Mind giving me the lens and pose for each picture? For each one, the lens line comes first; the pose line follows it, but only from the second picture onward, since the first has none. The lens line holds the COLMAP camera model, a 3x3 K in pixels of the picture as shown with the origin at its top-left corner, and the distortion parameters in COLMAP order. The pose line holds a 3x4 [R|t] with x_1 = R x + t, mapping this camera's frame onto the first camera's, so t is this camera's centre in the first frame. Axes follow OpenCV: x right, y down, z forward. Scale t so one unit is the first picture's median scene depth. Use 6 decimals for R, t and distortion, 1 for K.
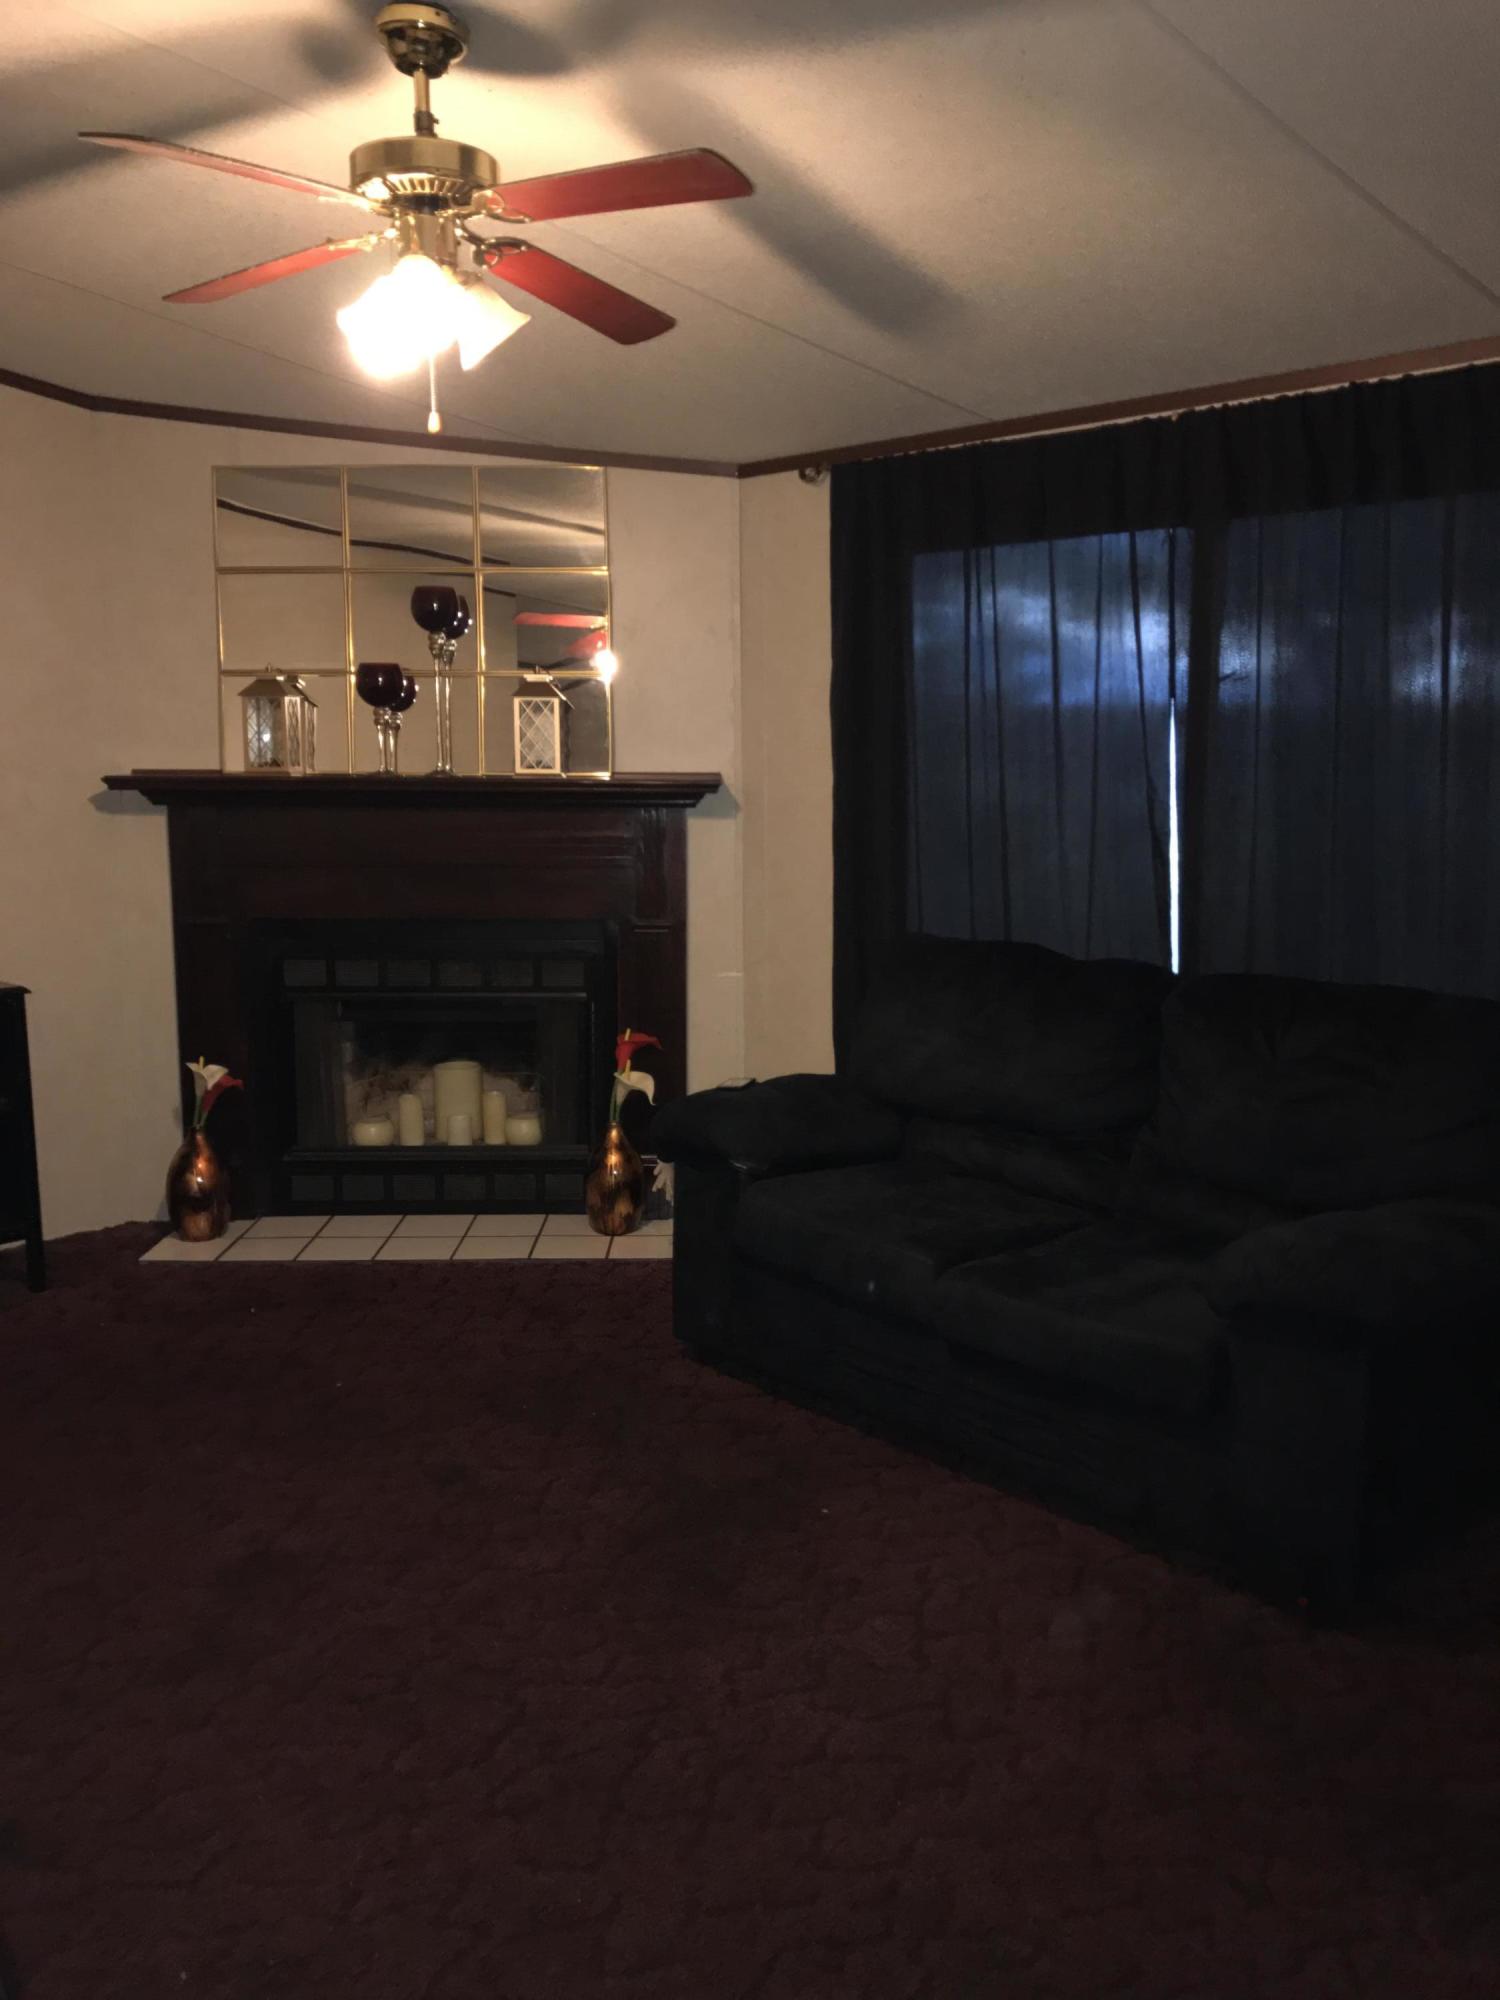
lens RADIAL K [[1632.7, 0, 748.7], [0, 1632.7, 992.3], [0, 0, 1]] dist [0.078760, -0.133211]
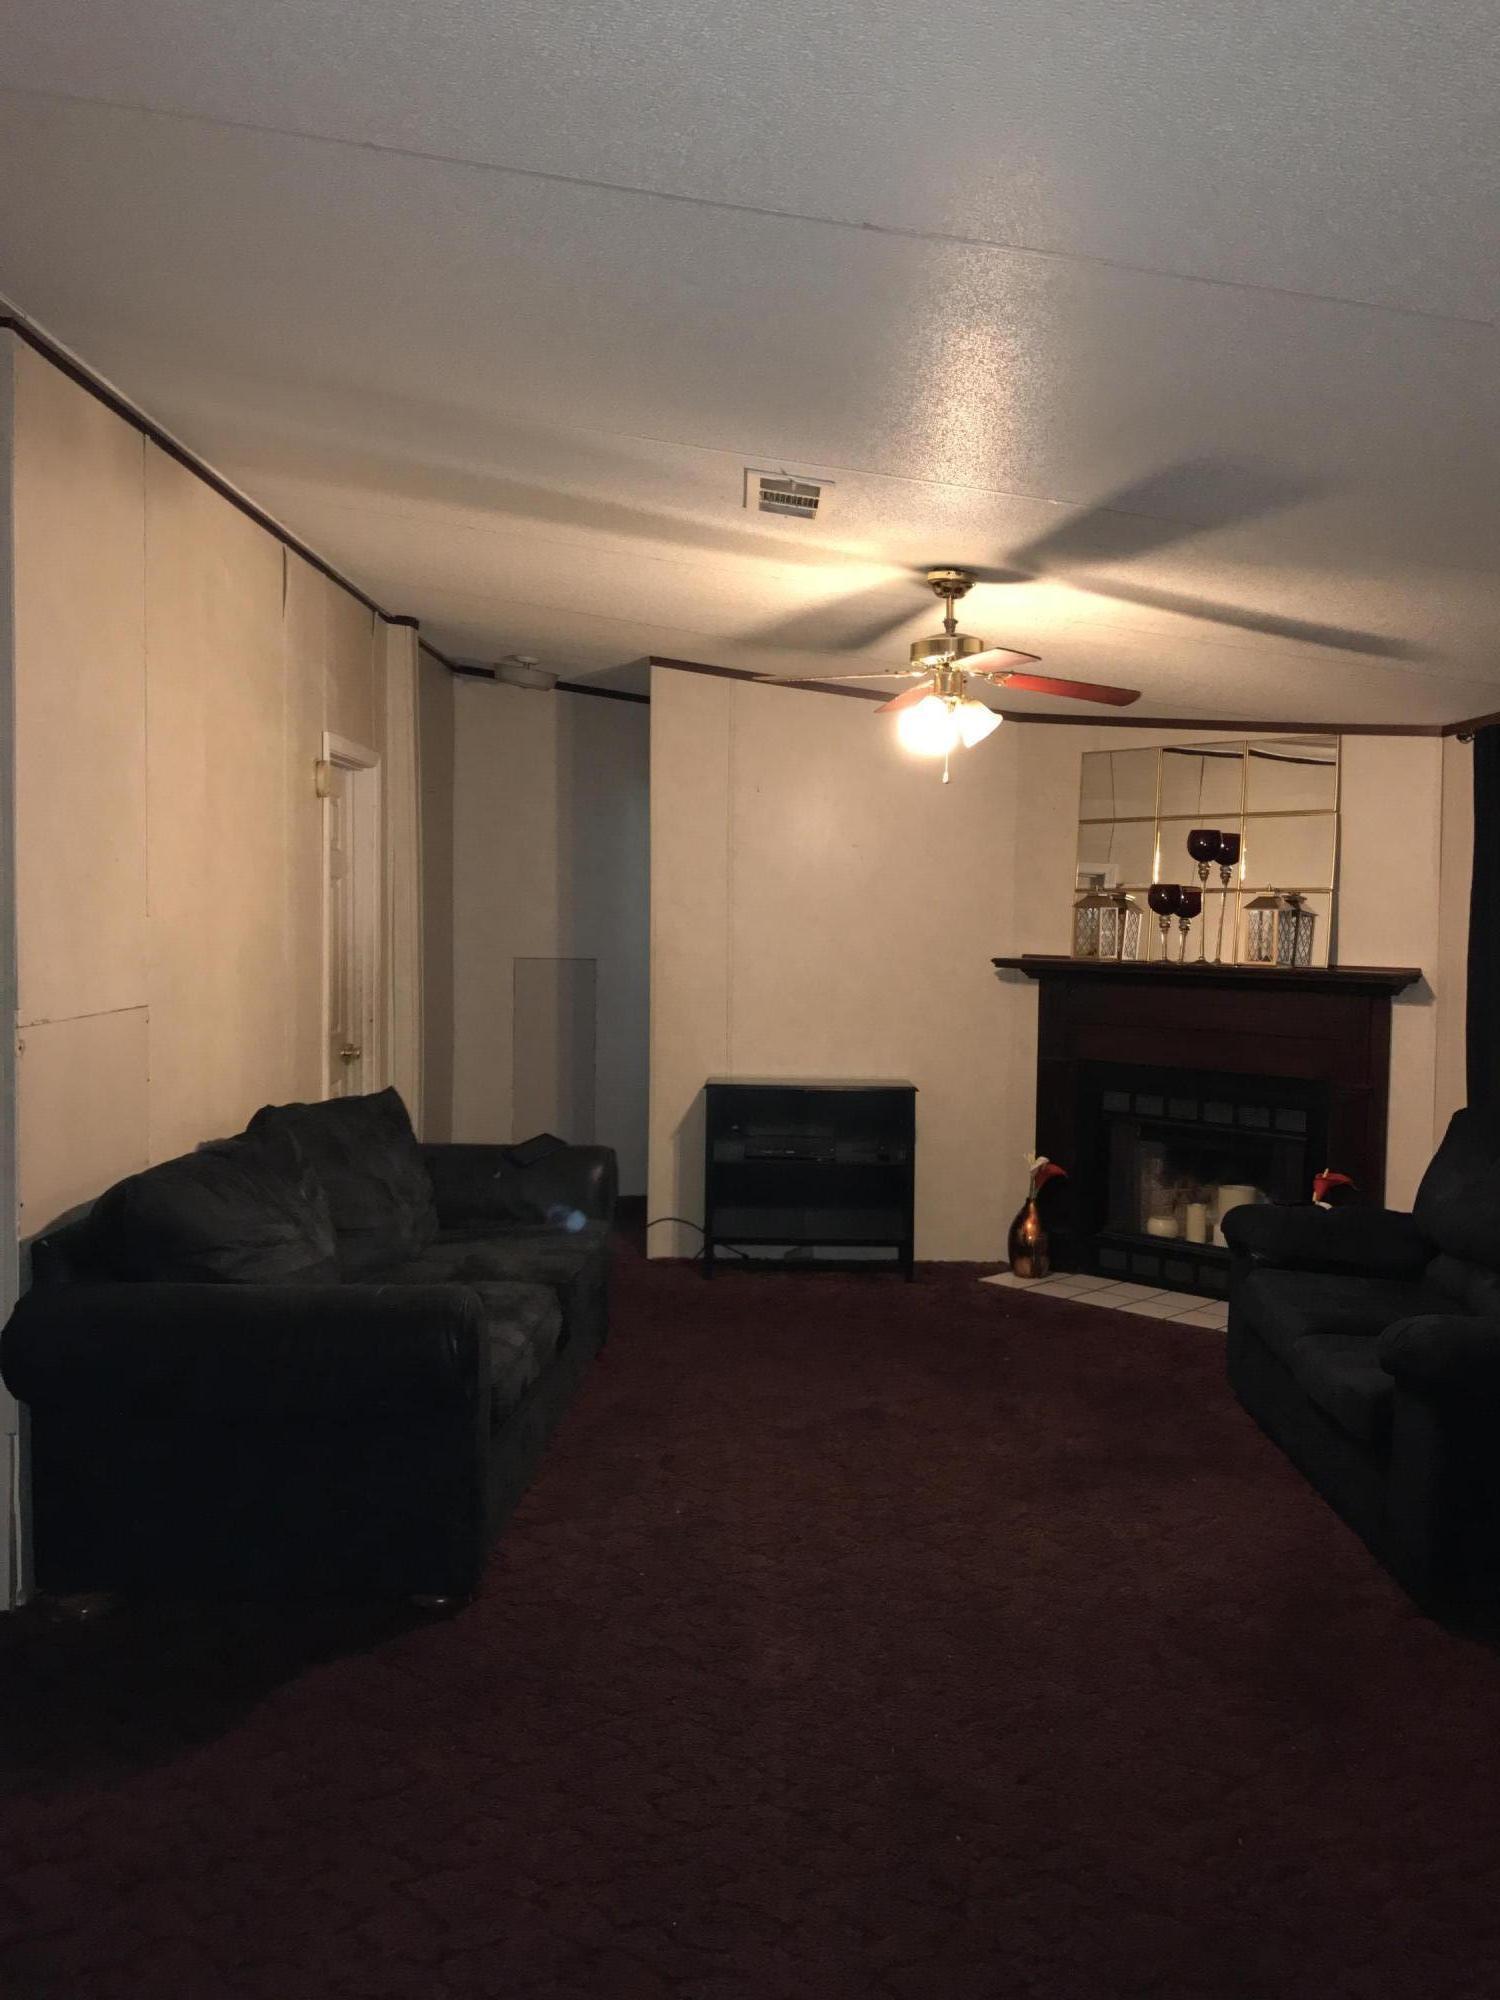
lens RADIAL K [[1632.7, 0, 748.7], [0, 1632.7, 992.3], [0, 0, 1]] dist [0.078760, -0.133211]
pose [[0.713964, 0.044523, -0.698765, 0.487825], [-0.117957, 0.991361, -0.057357, 0.013295], [0.690175, 0.123375, 0.713048, -0.225185]]
